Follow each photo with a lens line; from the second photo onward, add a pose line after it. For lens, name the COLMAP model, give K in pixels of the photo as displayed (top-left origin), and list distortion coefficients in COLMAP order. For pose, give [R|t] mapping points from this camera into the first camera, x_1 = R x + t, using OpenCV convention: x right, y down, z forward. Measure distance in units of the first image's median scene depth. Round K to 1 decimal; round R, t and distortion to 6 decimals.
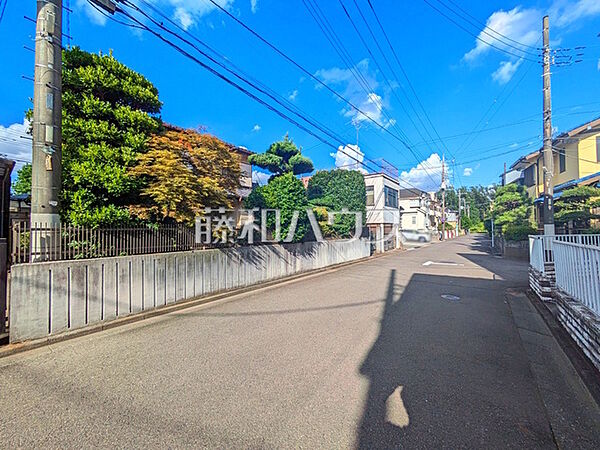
lens RADIAL K [[237.2, 0, 300.8], [0, 237.2, 224.9], [0, 0, 1]] dist [0.004719, 0.000369]
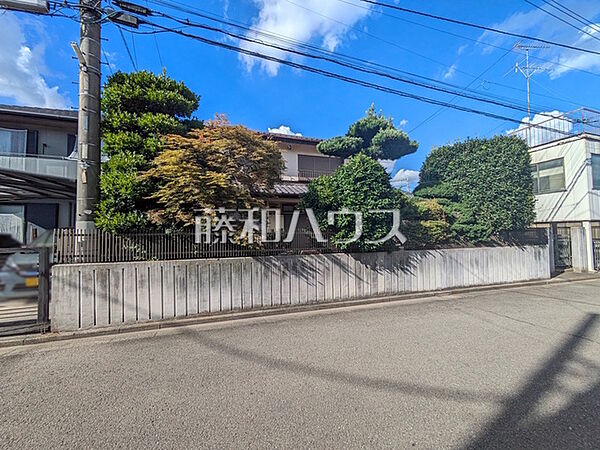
lens RADIAL K [[237.2, 0, 300.8], [0, 237.2, 224.9], [0, 0, 1]] dist [0.004719, 0.000369]
pose [[0.827488, -0.019360, -0.561149, 0.317574], [0.014913, 0.999811, -0.012502, -0.000242], [0.561285, 0.001977, 0.827620, 0.465785]]
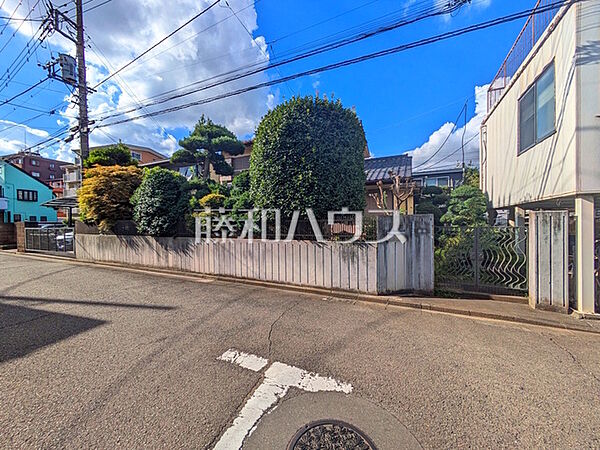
lens RADIAL K [[239.6, 0, 300.0], [0, 239.6, 225.0], [0, 0, 1]] dist [0.002242, 0.000603]
pose [[0.204432, 0.025032, -0.978561, 1.723457], [0.030091, 0.999040, 0.031842, 0.019829], [0.978418, -0.035956, 0.203482, 2.191731]]
